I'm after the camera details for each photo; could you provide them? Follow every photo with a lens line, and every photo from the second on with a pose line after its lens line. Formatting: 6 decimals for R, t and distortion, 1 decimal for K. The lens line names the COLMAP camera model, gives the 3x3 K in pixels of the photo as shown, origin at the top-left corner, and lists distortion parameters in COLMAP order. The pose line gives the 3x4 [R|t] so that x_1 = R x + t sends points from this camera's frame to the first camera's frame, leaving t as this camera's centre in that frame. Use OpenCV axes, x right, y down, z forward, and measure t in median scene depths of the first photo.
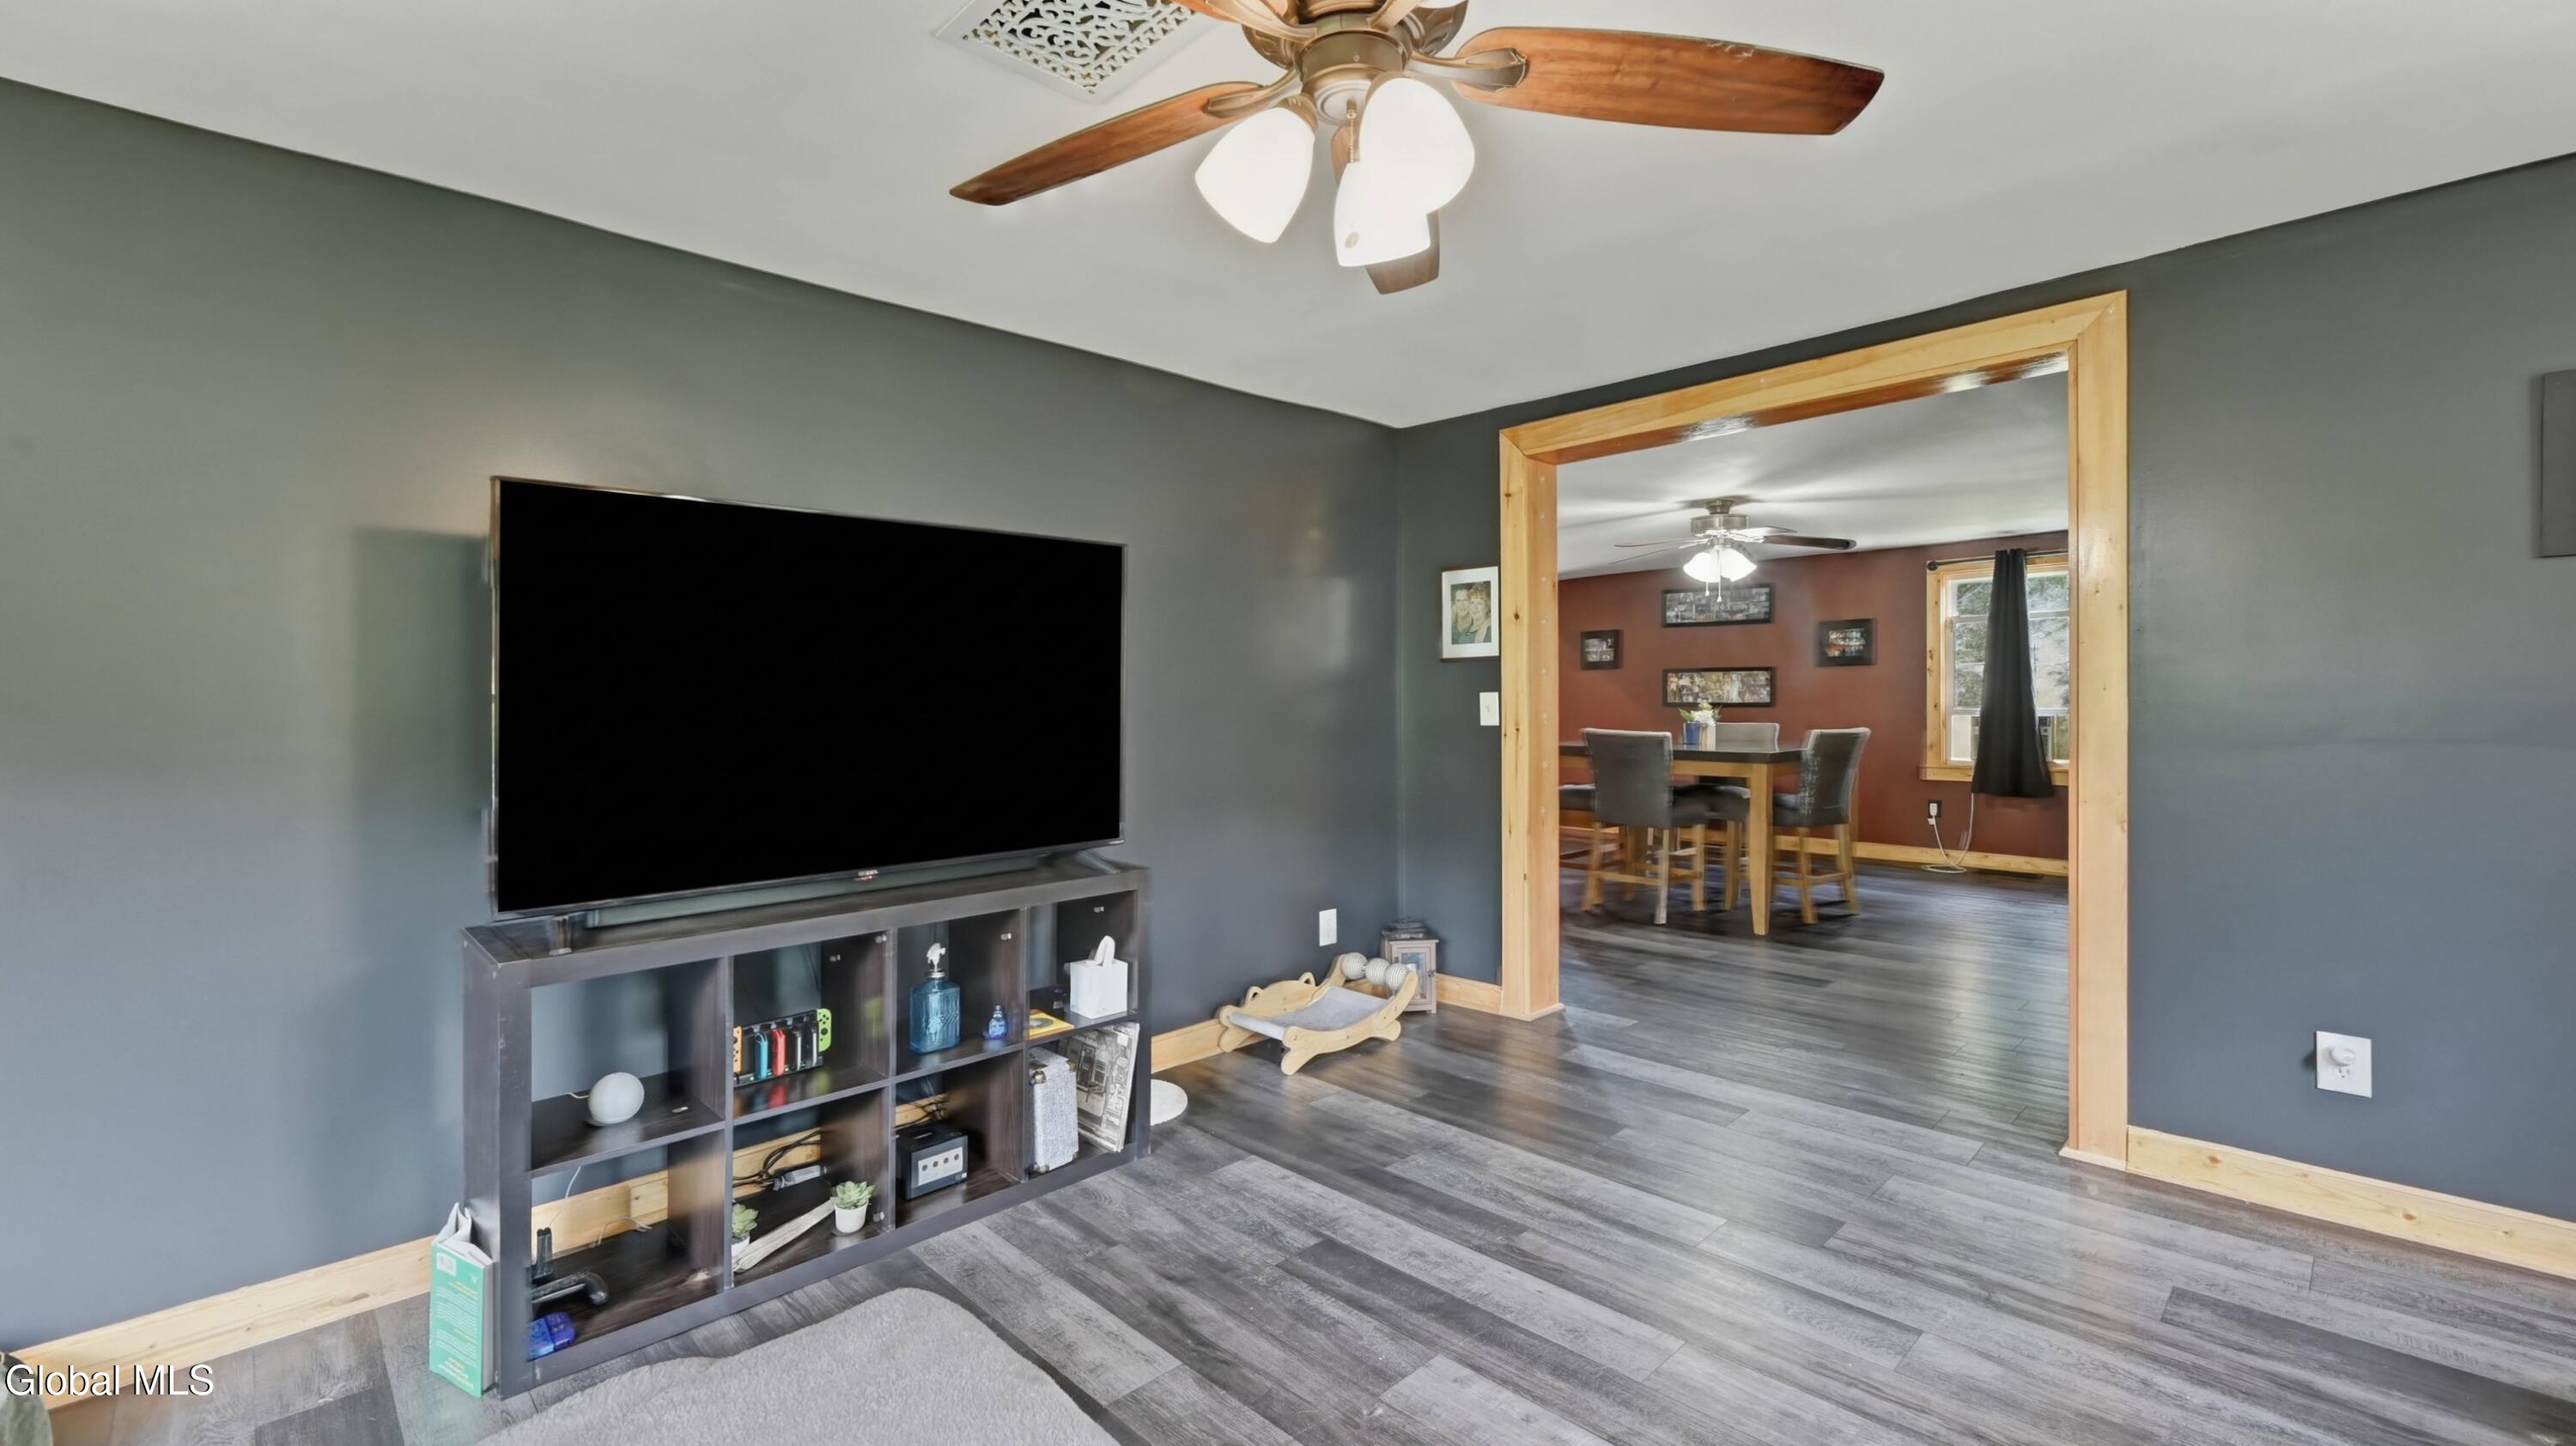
lens RADIAL K [[1105.1, 0, 1276.4], [0, 1105.1, 663.1], [0, 0, 1]] dist [0.000288, 0.000242]
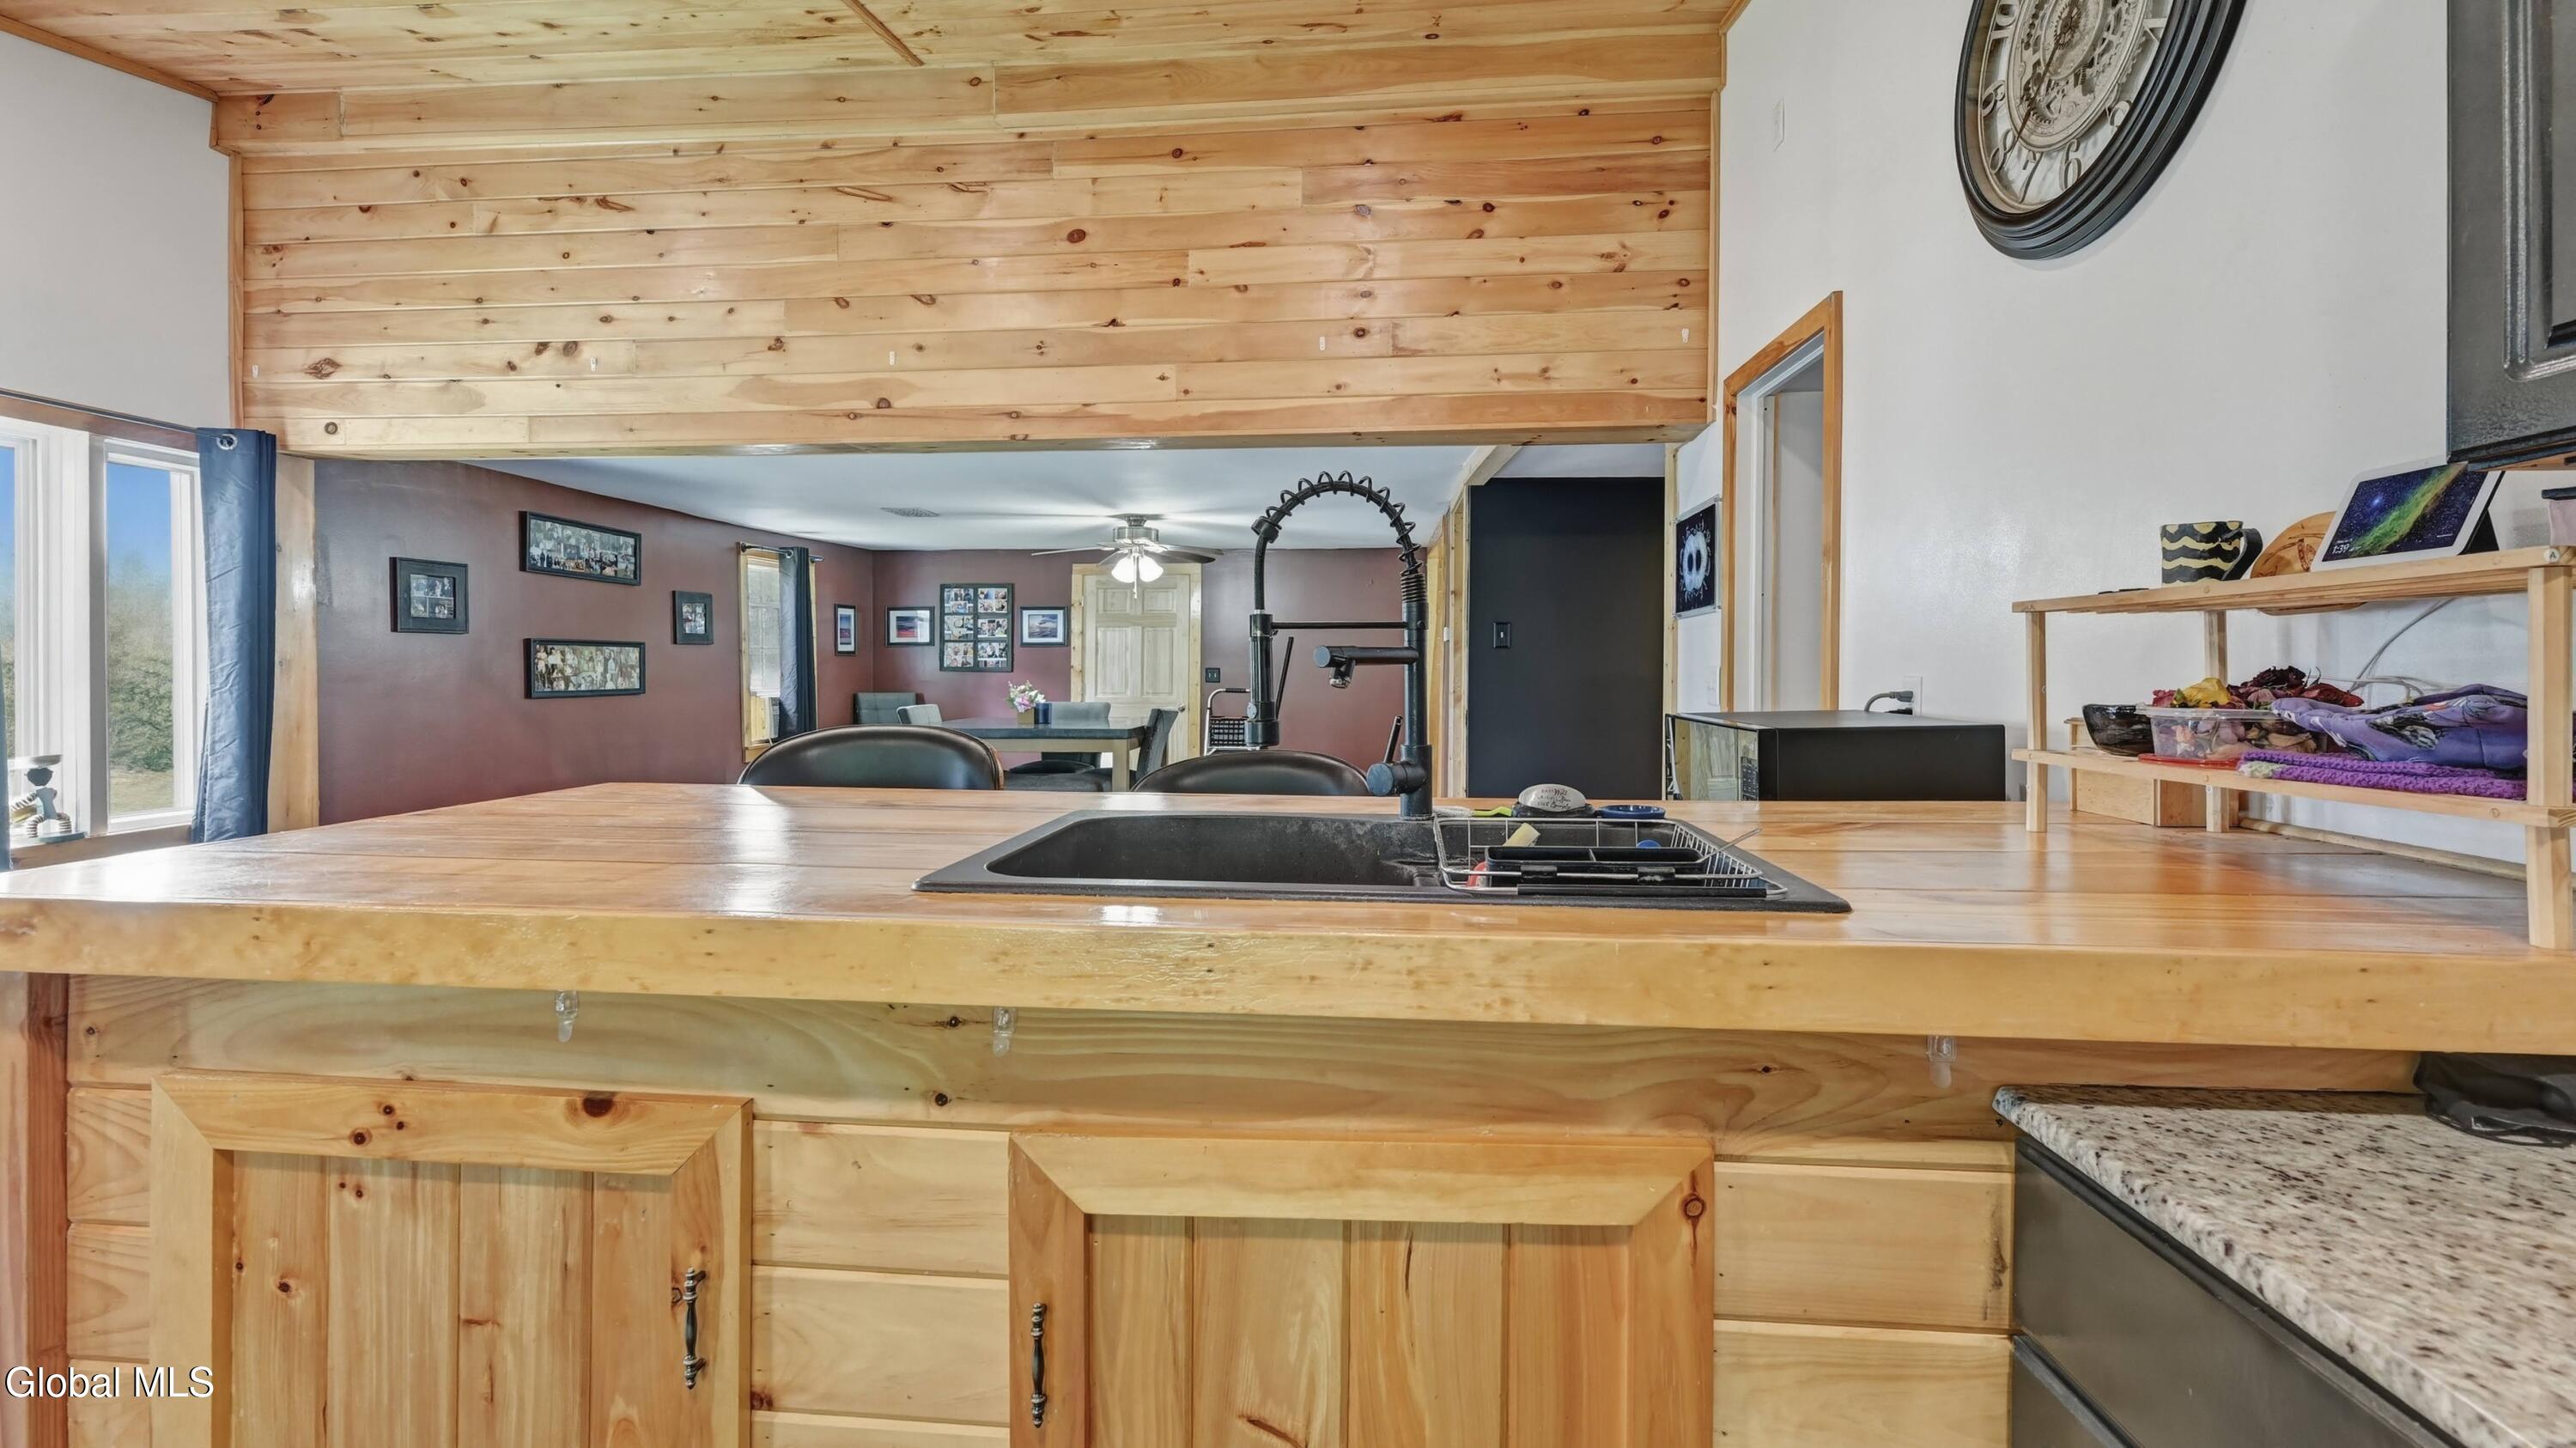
lens RADIAL K [[1105.2, 0, 1276.4], [0, 1105.2, 664.1], [0, 0, 1]] dist [0.000288, 0.000242]
pose [[-0.660465, 0.008170, 0.750812, -0.423143], [-0.018382, 0.999465, -0.027045, 0.031199], [-0.750632, -0.031664, -0.659962, 1.169822]]
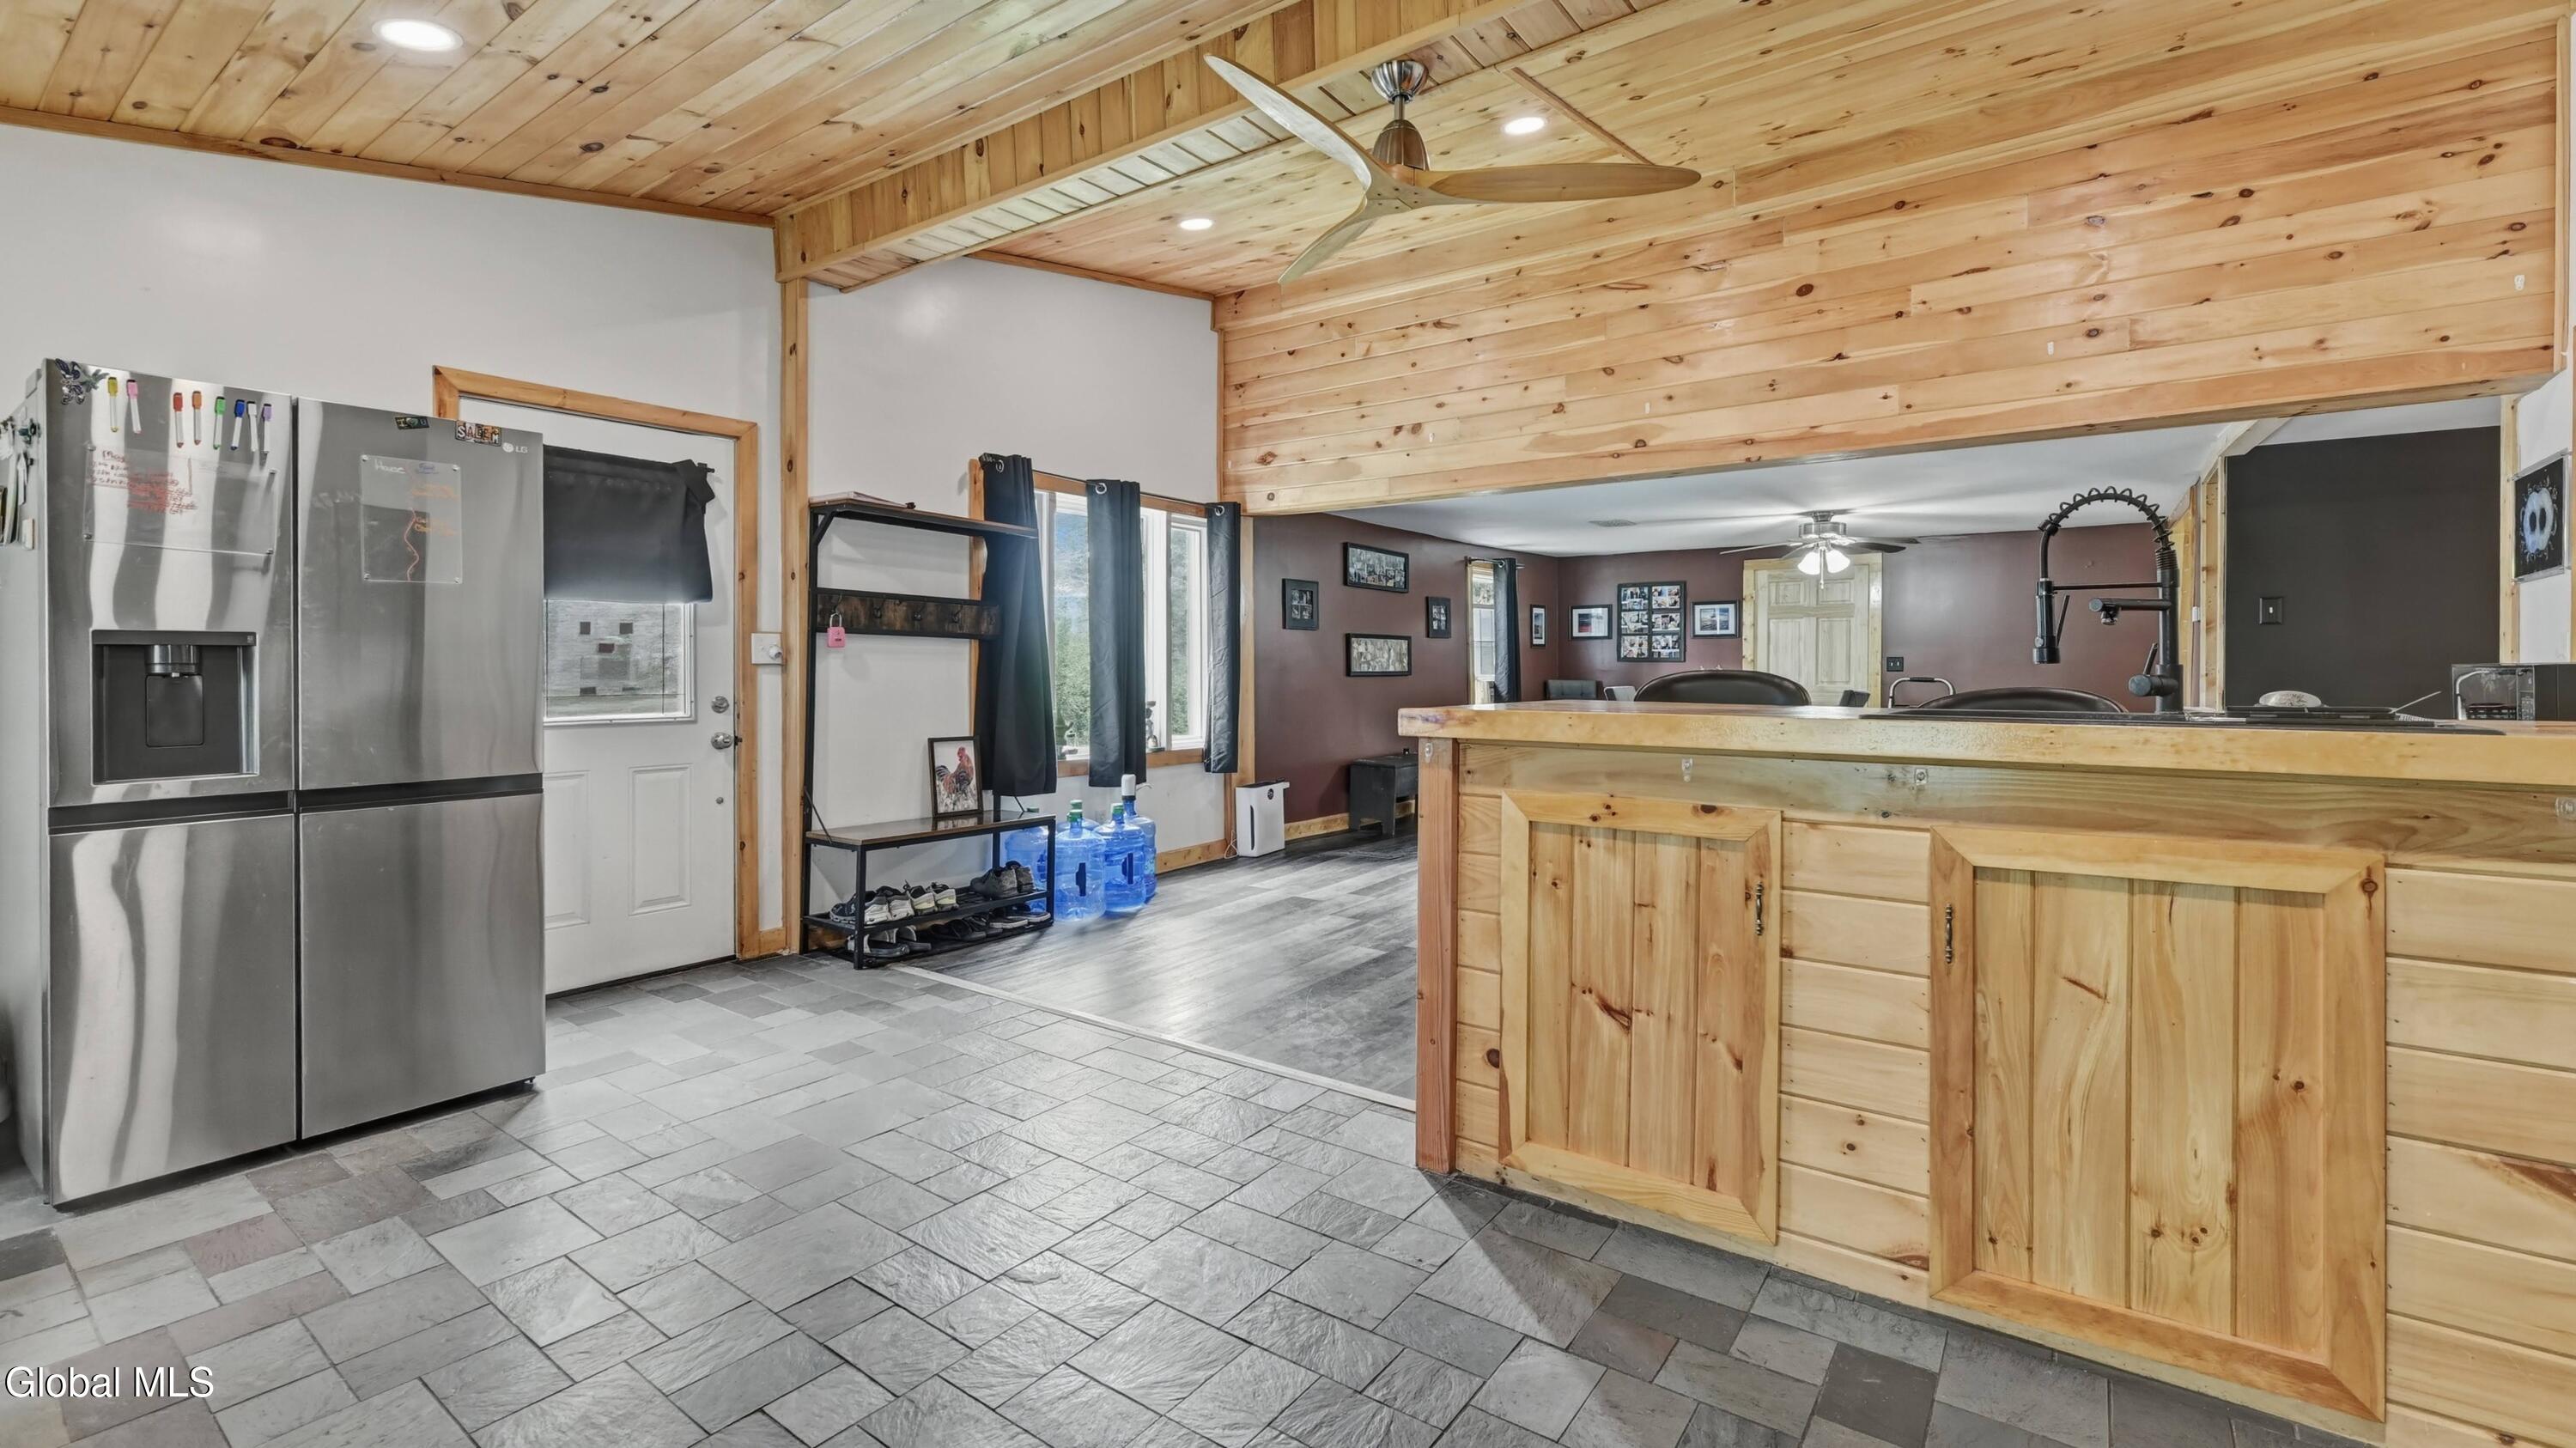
lens RADIAL K [[1105.2, 0, 1276.4], [0, 1105.2, 664.1], [0, 0, 1]] dist [0.000288, 0.000242]
pose [[-0.178724, 0.011670, 0.983830, -0.527015], [-0.027235, 0.999488, -0.016803, 0.048991], [-0.983522, -0.029798, -0.178315, 1.293184]]
